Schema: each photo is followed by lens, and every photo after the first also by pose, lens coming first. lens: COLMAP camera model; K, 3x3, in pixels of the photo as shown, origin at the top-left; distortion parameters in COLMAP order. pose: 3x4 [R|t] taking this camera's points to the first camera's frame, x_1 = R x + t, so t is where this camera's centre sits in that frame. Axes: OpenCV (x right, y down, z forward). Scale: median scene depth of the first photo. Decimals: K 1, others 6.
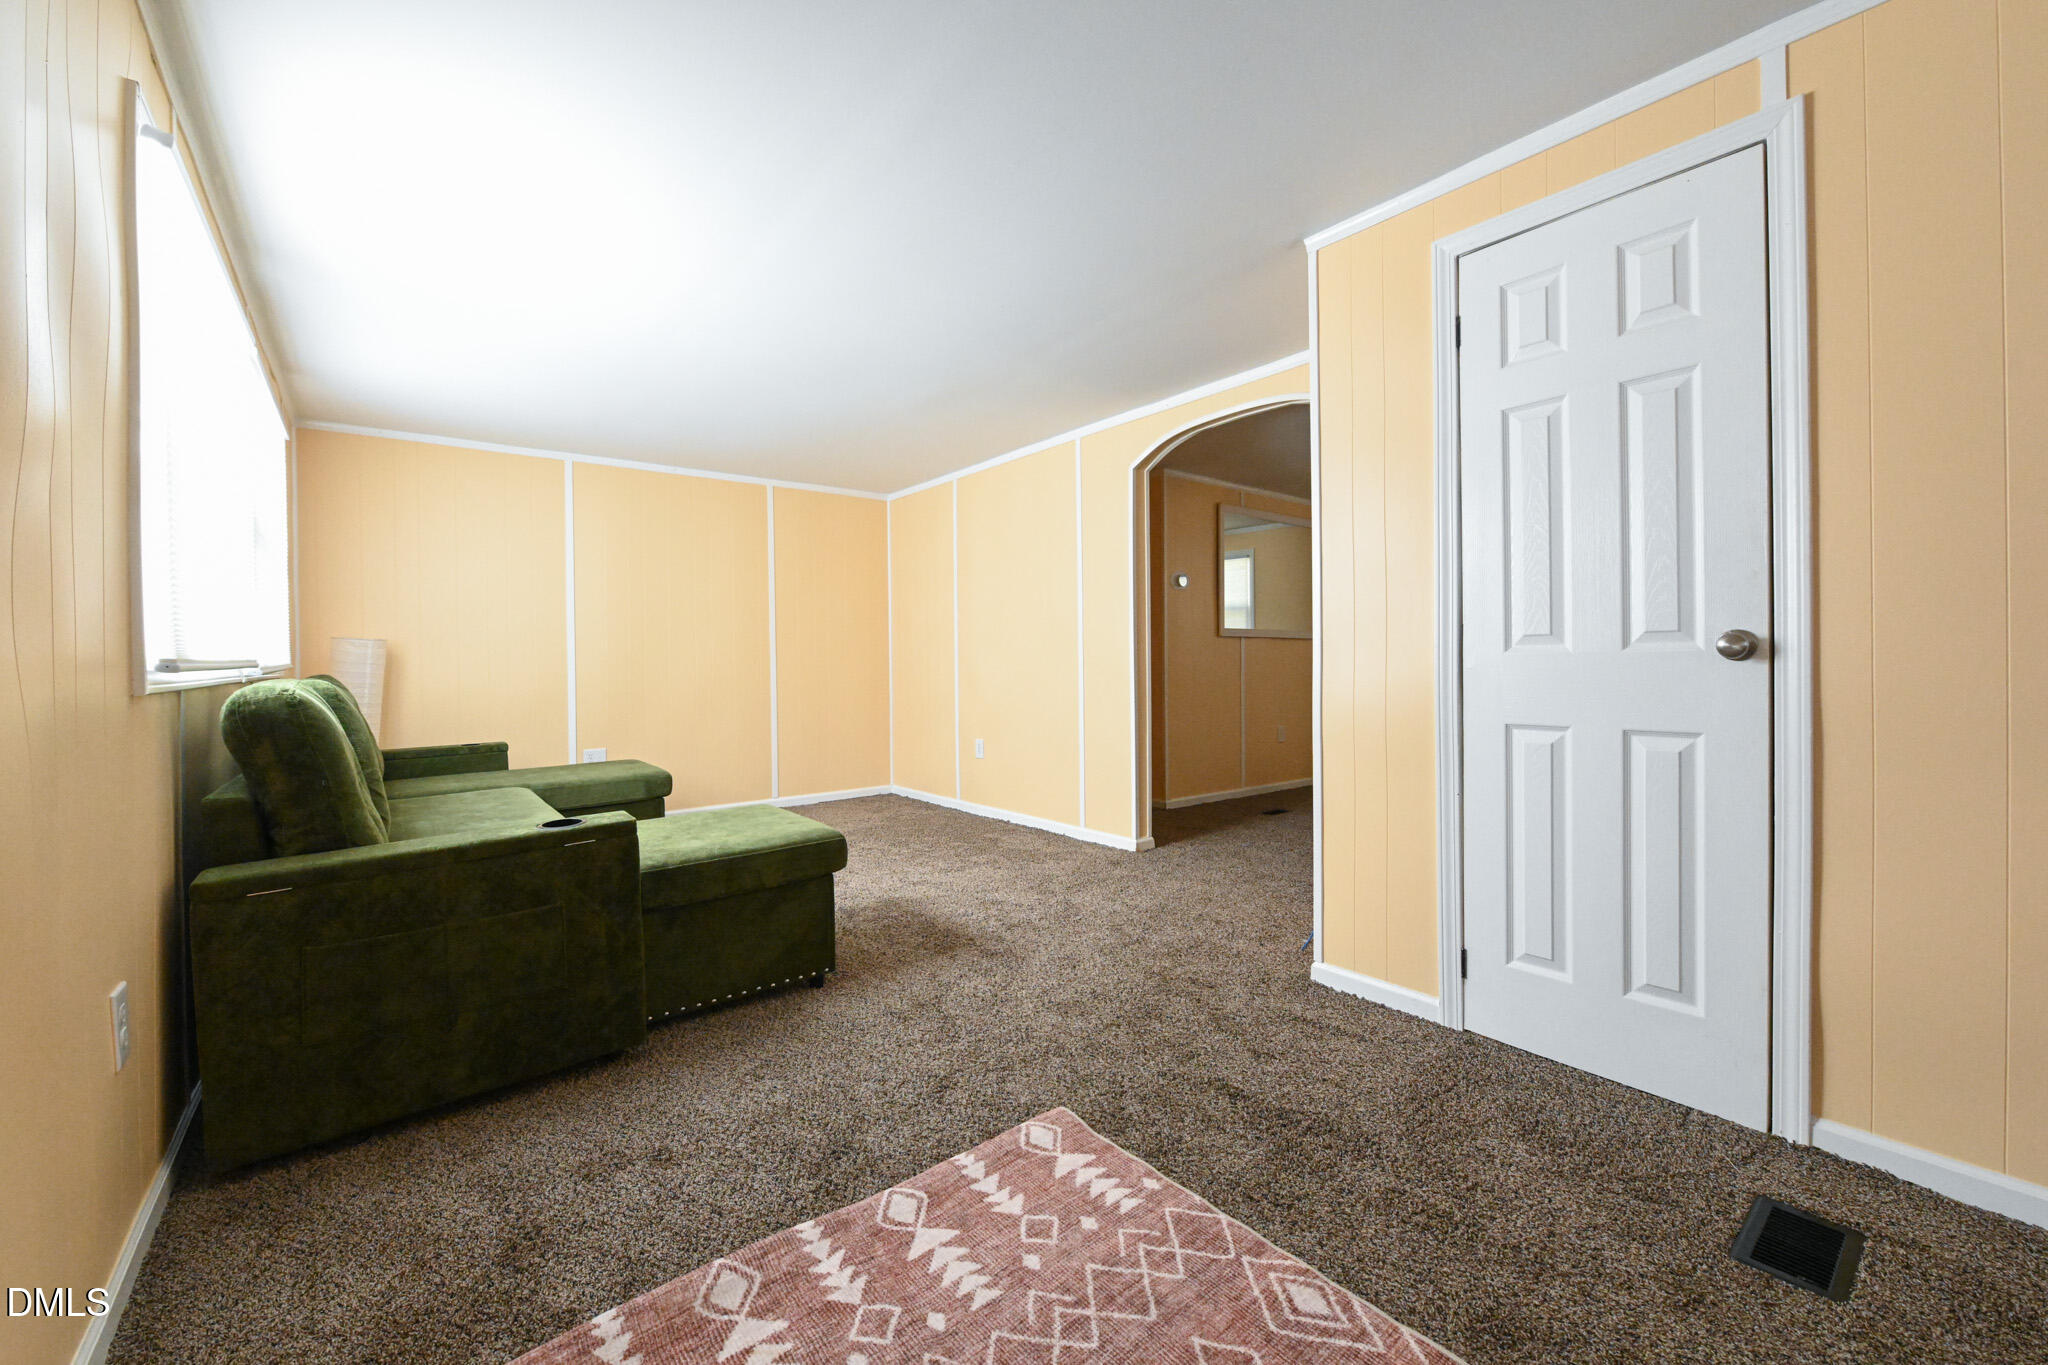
lens RADIAL K [[805.6, 0, 1026.0], [0, 805.6, 670.8], [0, 0, 1]] dist [-0.001757, -0.000179]
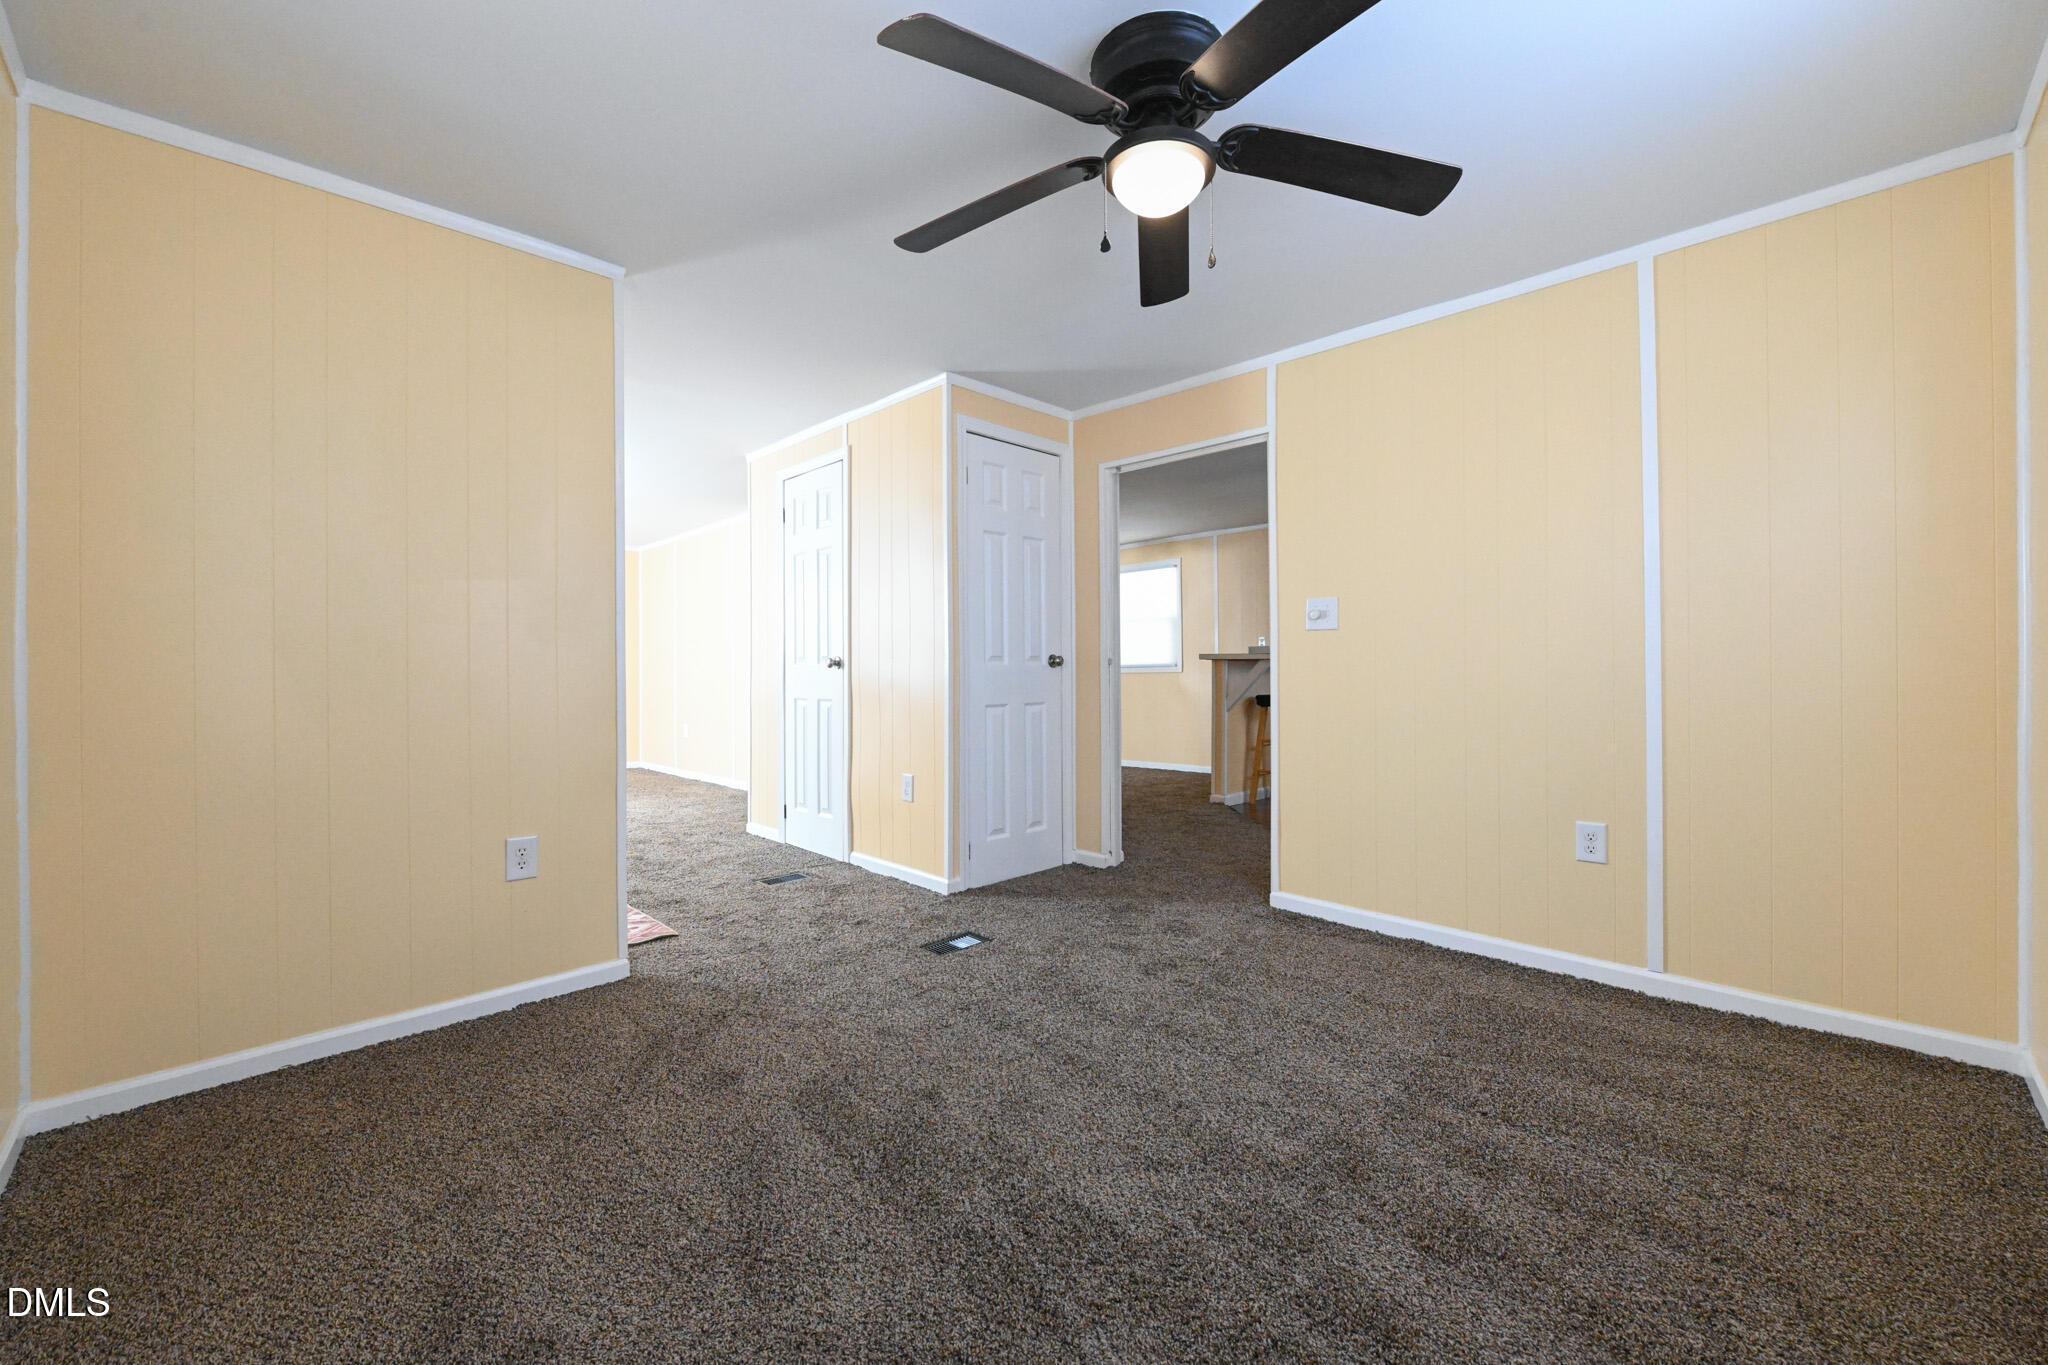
lens RADIAL K [[805.6, 0, 1026.0], [0, 805.6, 670.8], [0, 0, 1]] dist [-0.001757, -0.000179]
pose [[0.995206, 0.003058, 0.097757, 1.046933], [-0.001932, 0.999931, -0.011613, 0.016346], [-0.097786, 0.011368, 0.995143, -1.280688]]
